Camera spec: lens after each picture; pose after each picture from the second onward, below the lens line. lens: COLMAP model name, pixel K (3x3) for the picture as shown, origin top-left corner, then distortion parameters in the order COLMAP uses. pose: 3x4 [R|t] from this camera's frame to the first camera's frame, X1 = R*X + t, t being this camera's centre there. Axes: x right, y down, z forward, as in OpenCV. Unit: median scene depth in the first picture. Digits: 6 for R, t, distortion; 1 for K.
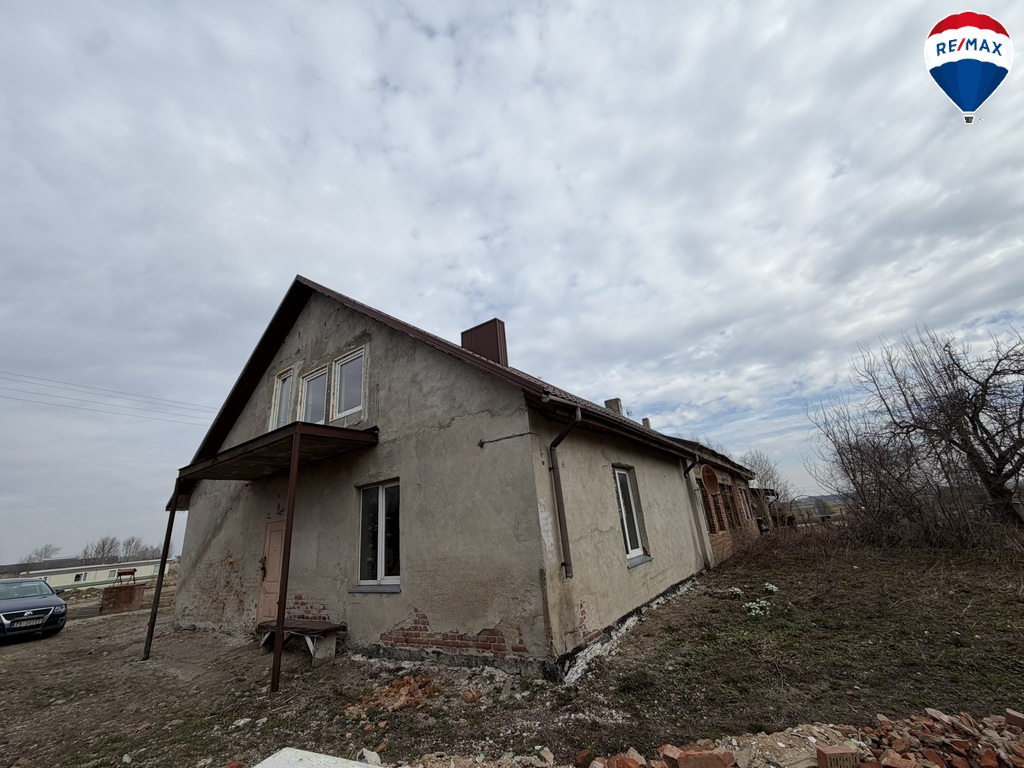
lens RADIAL K [[407.1, 0, 508.5], [0, 407.1, 384.6], [0, 0, 1]] dist [-0.000684, 0.000322]
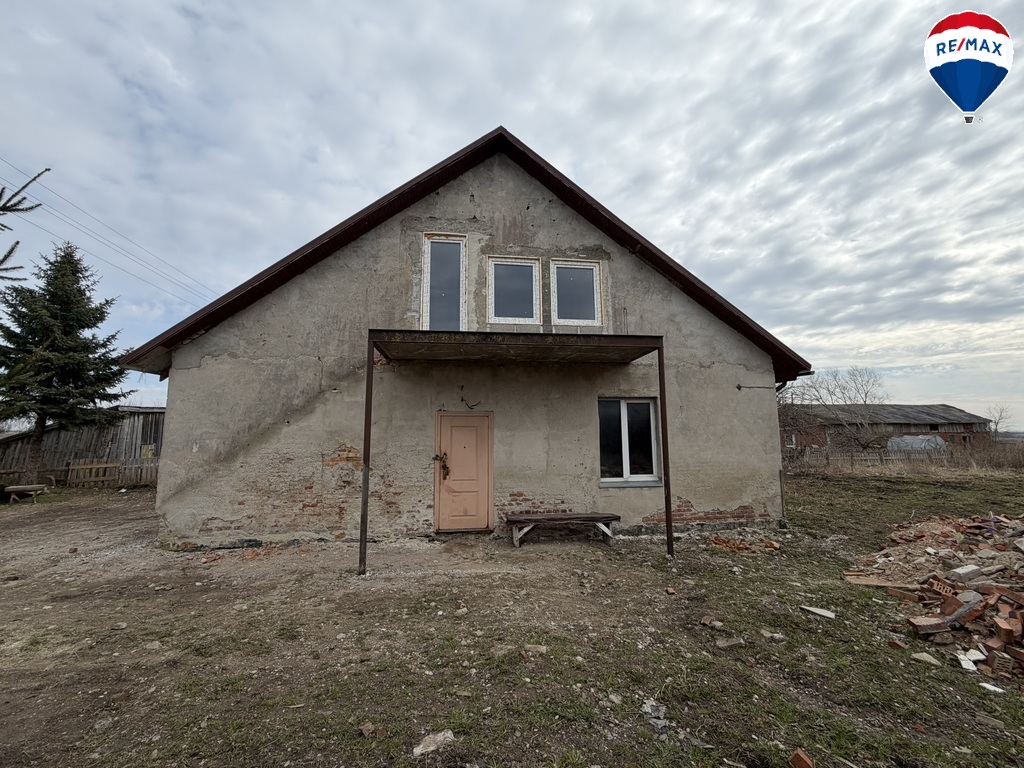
lens RADIAL K [[407.1, 0, 508.5], [0, 407.1, 384.6], [0, 0, 1]] dist [-0.000684, 0.000322]
pose [[0.730412, 0.172330, 0.660909, -1.497575], [-0.284704, 0.956391, 0.065268, 0.257429], [-0.620840, -0.235836, 0.747622, 0.416194]]
